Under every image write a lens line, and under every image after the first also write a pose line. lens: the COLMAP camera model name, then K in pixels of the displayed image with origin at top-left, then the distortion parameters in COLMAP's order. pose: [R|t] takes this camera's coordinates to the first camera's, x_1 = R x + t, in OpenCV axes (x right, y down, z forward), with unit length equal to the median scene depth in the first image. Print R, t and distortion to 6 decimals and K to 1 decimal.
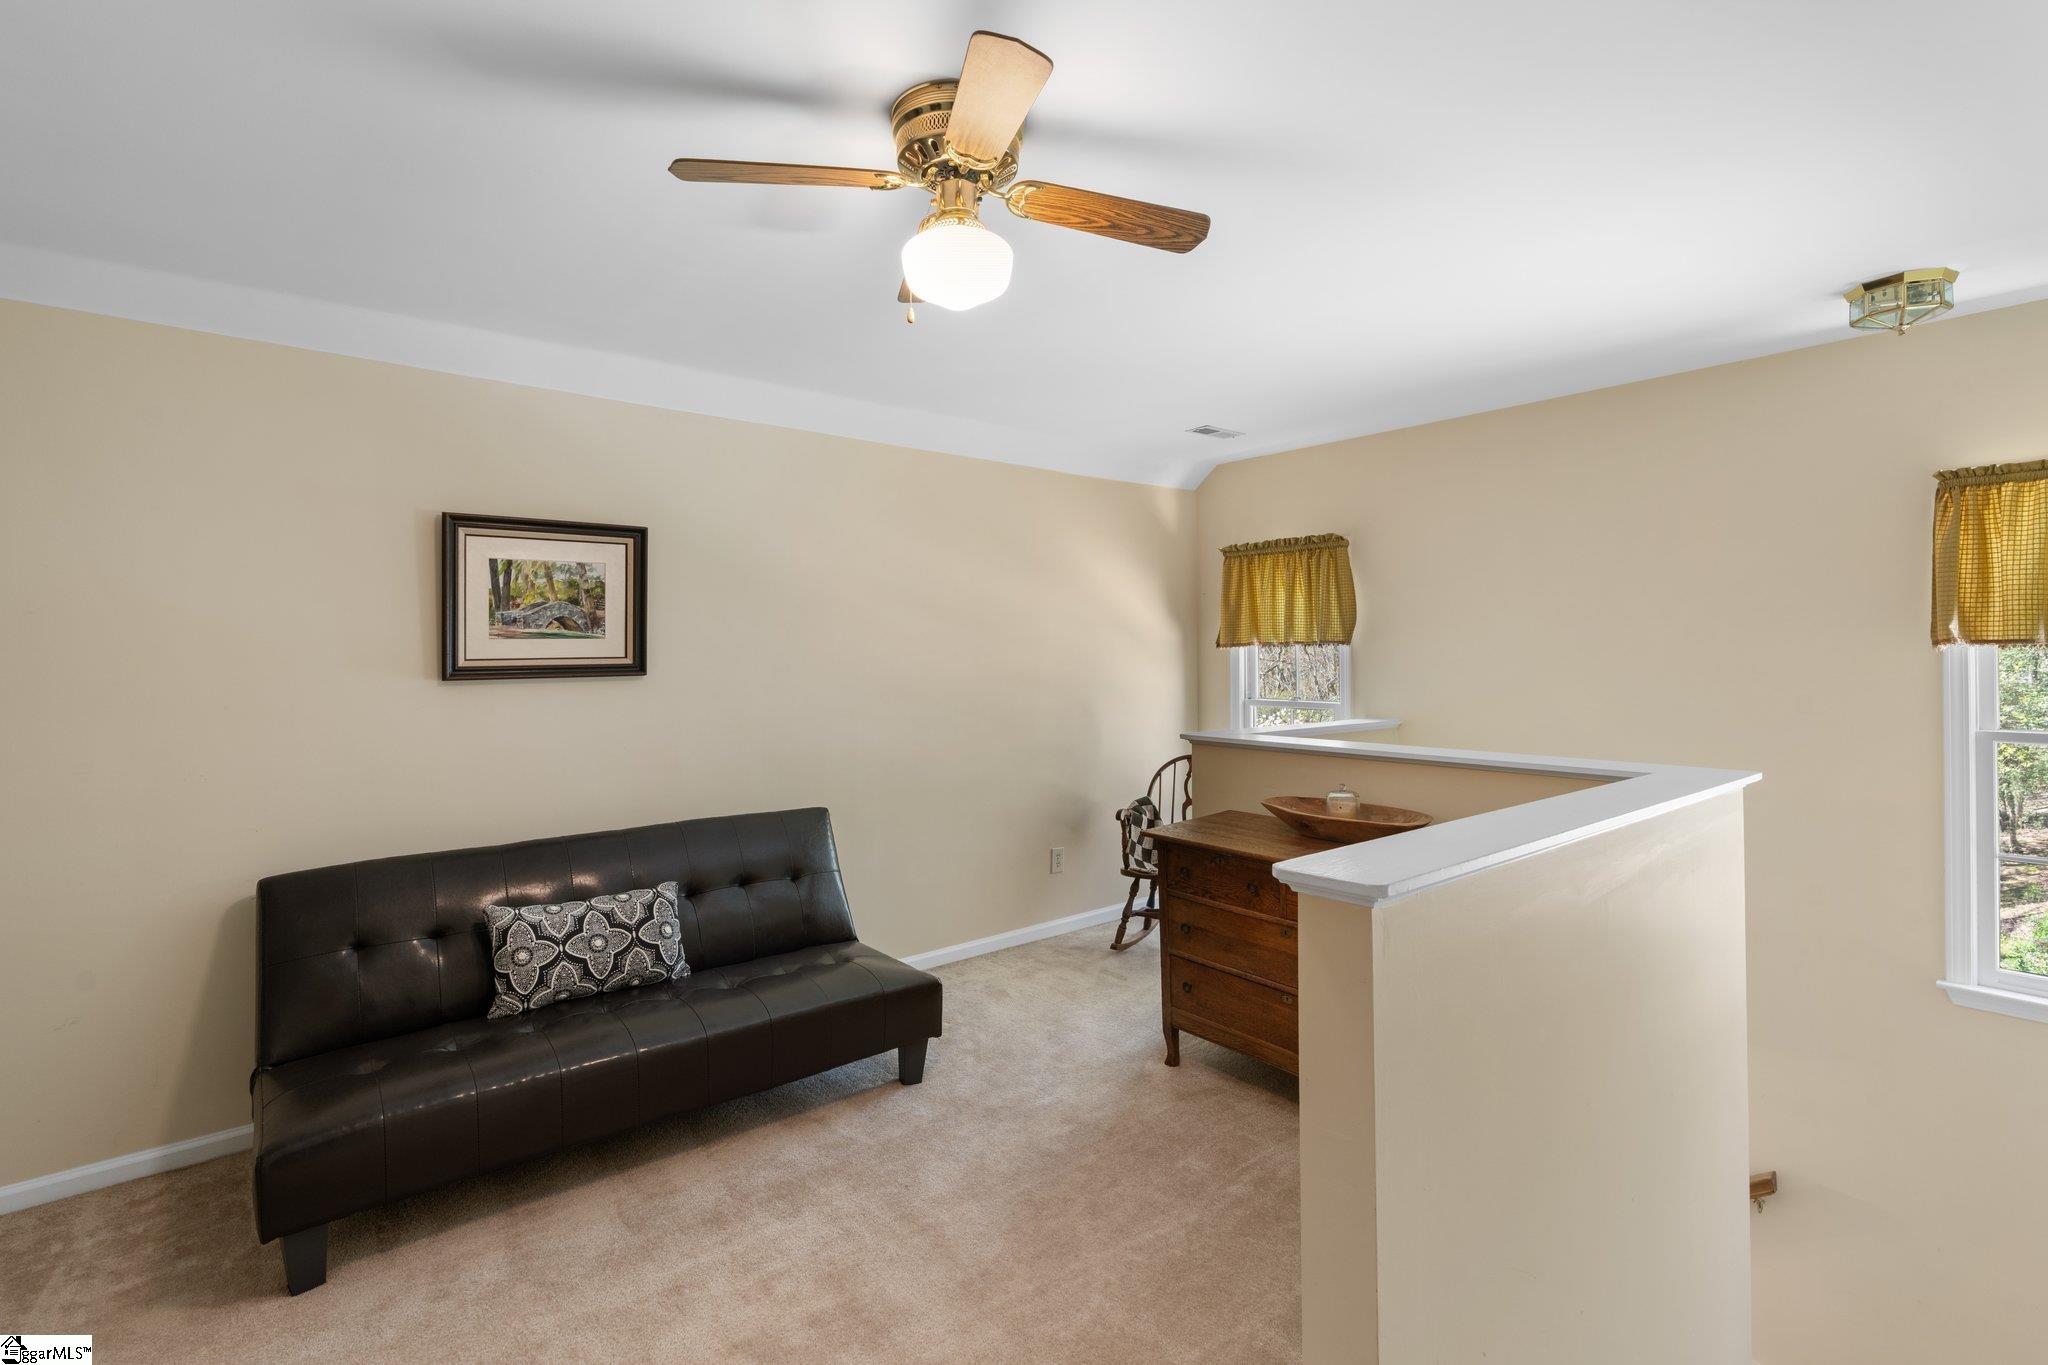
lens RADIAL K [[923.9, 0, 1021.4], [0, 923.9, 649.7], [0, 0, 1]] dist [-0.000270, -0.000114]
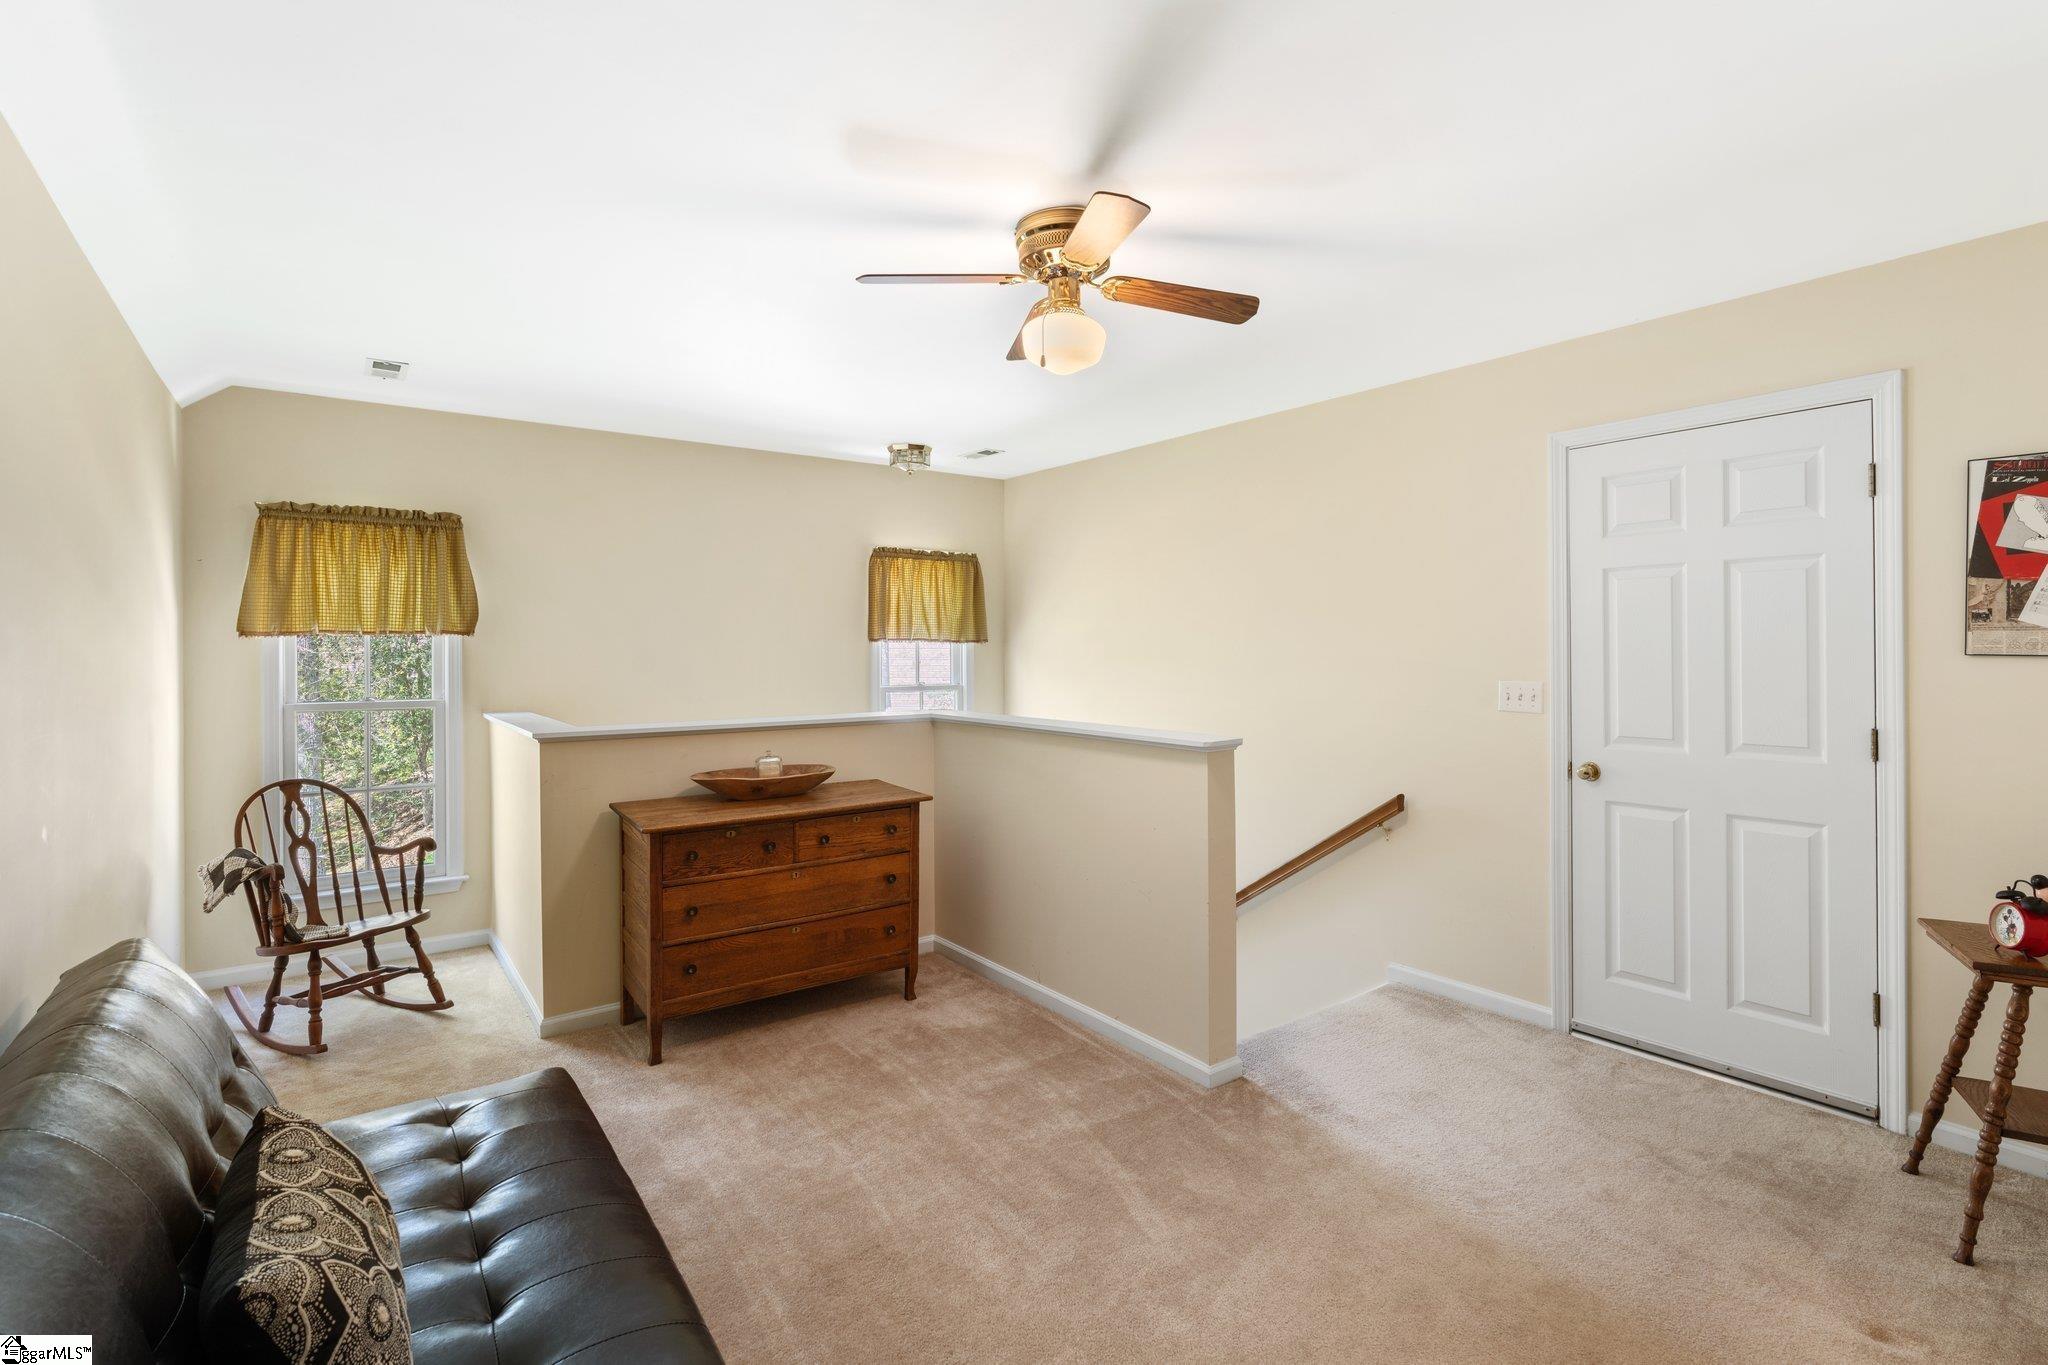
lens RADIAL K [[923.9, 0, 1021.4], [0, 923.9, 649.7], [0, 0, 1]] dist [-0.000270, -0.000114]
pose [[0.074567, -0.003451, 0.997210, -0.543637], [-0.006793, 0.999969, 0.003969, 0.002412], [-0.997193, -0.007070, 0.074541, 0.370574]]
